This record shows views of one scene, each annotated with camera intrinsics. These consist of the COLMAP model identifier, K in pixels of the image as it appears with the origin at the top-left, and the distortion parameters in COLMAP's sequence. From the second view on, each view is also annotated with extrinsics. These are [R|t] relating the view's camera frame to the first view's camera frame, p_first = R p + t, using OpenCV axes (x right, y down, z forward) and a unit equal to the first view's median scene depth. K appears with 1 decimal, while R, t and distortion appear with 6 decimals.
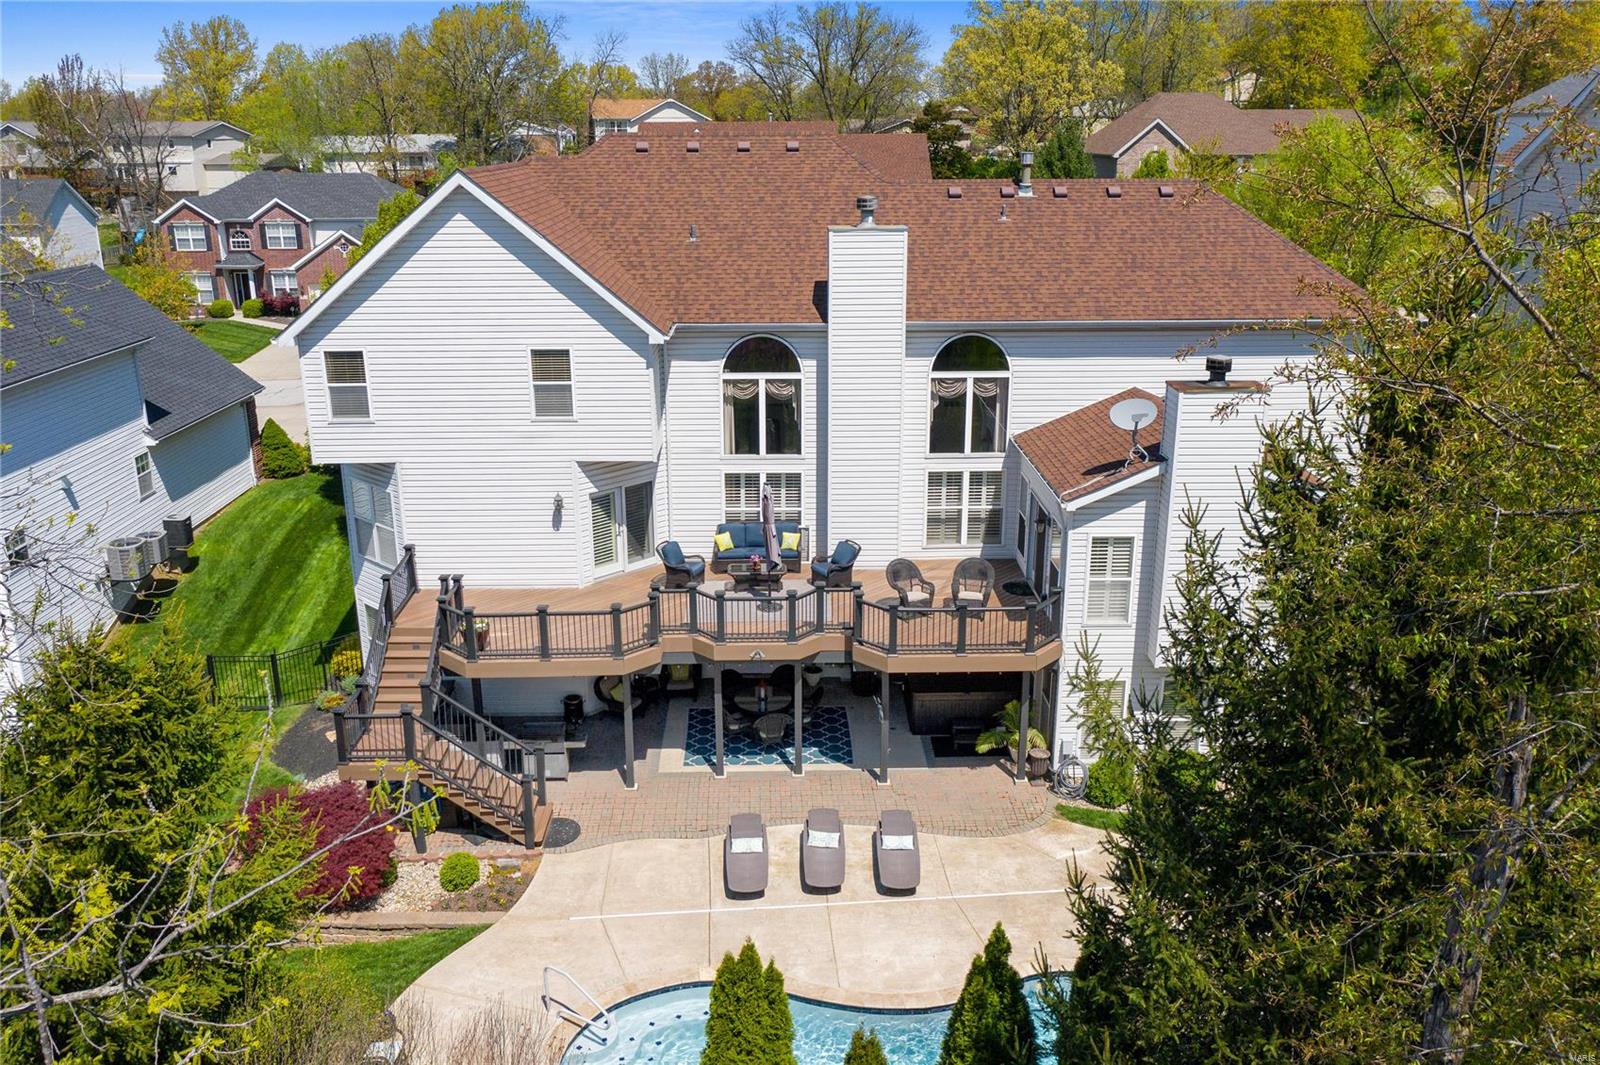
lens RADIAL K [[1264.1, 0, 809.3], [0, 1264.1, 534.6], [0, 0, 1]] dist [0.000595, 0.002151]
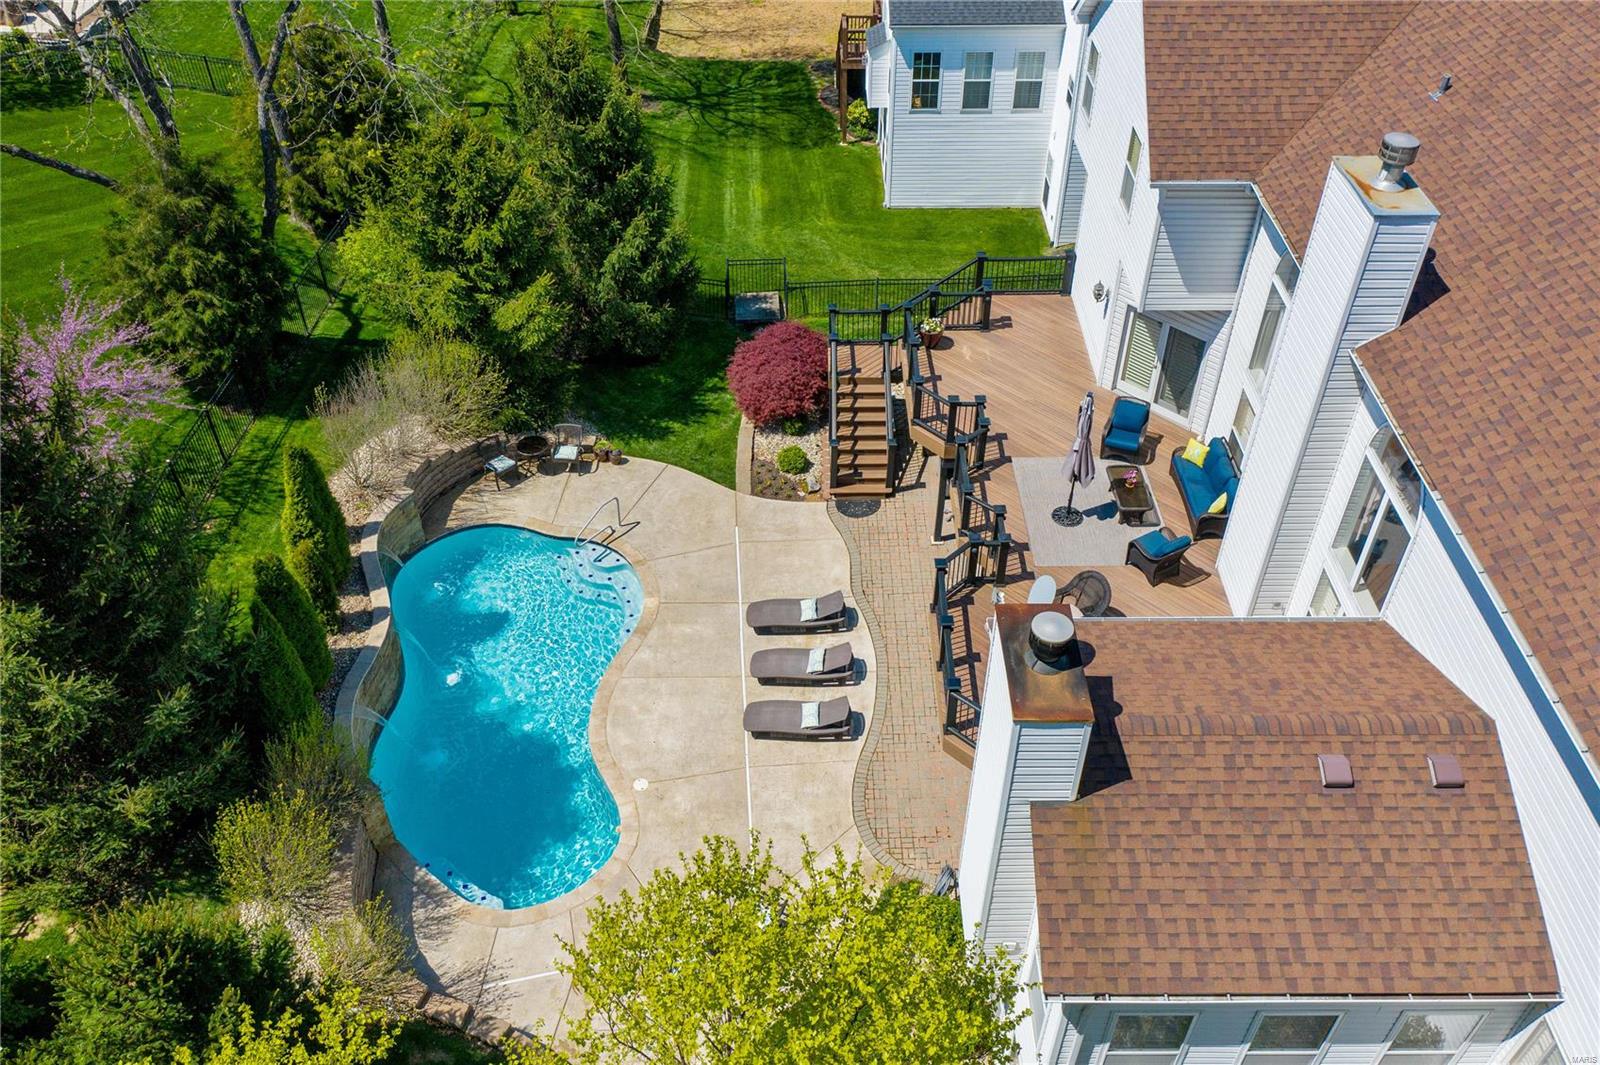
lens RADIAL K [[1264.1, 0, 804.8], [0, 1264.1, 522.8], [0, 0, 1]] dist [0.000595, 0.002151]
pose [[-0.019731, 0.658430, -0.752383, 0.696702], [-0.309746, 0.711479, 0.630757, -0.479446], [0.950615, 0.245493, 0.189908, 0.732493]]
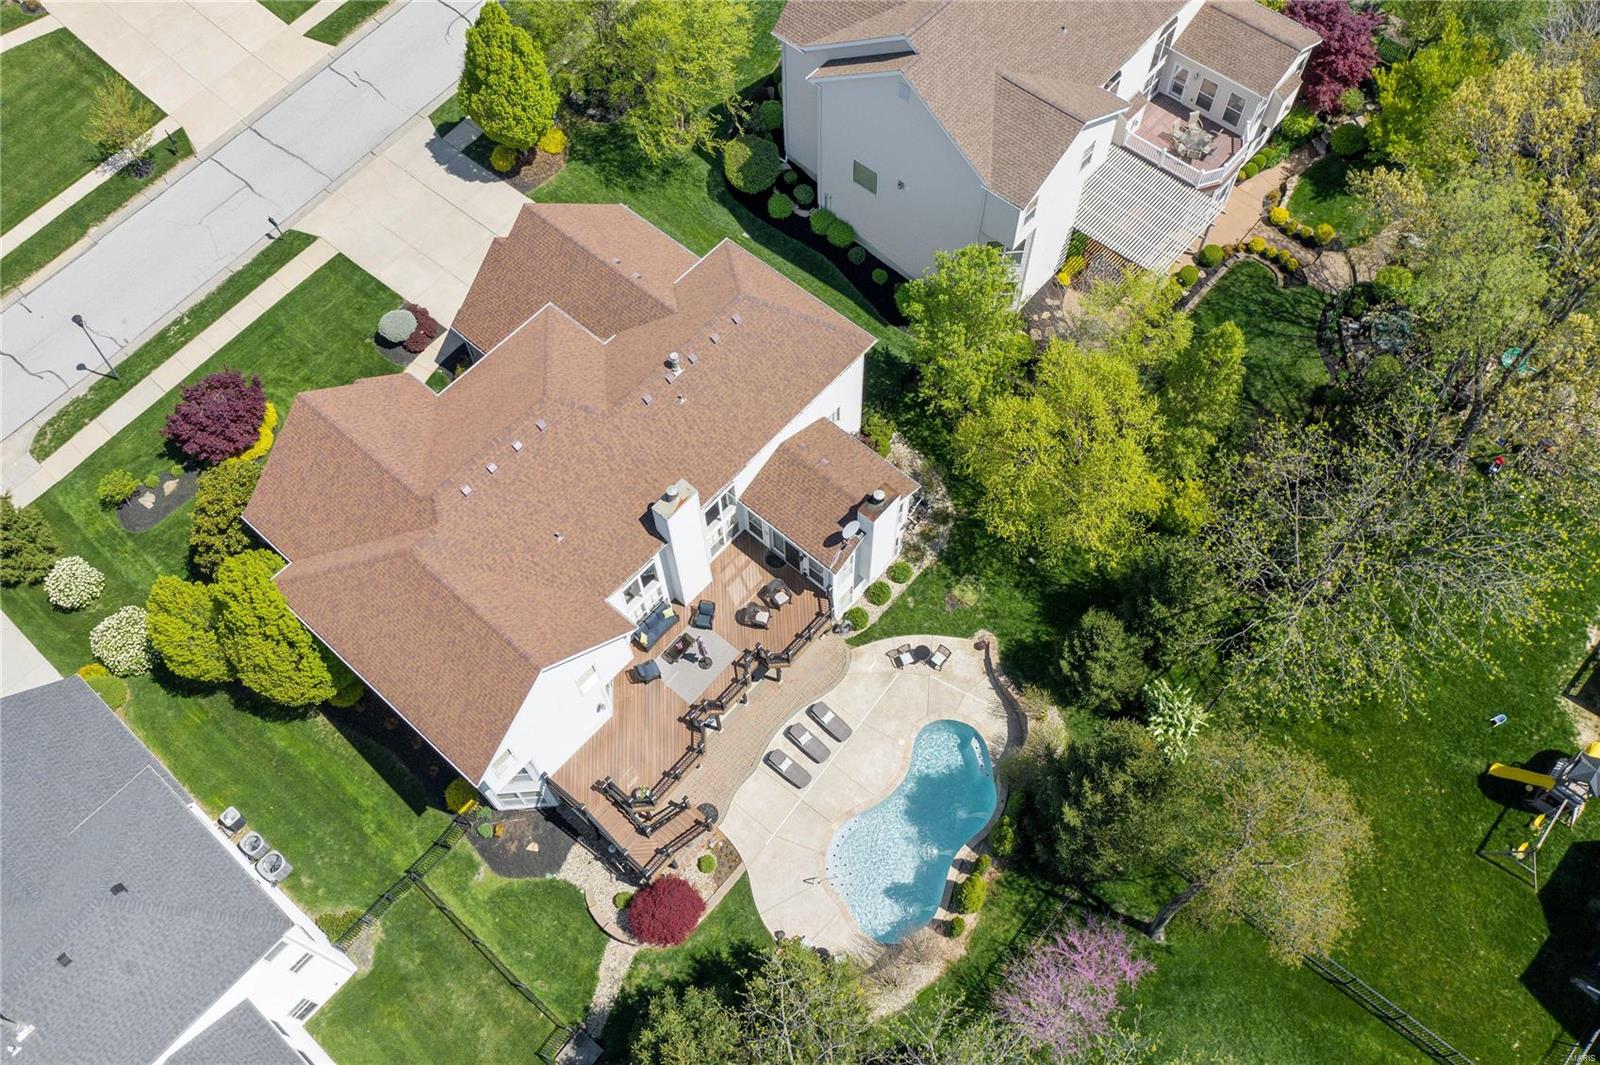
lens RADIAL K [[1264.1, 0, 796.3], [0, 1264.1, 532.0], [0, 0, 1]] dist [0.000595, 0.002151]
pose [[0.679297, -0.648811, 0.342927, -0.527011], [0.241169, 0.638701, 0.730684, -1.629040], [-0.693104, -0.413649, 0.590341, -0.192407]]
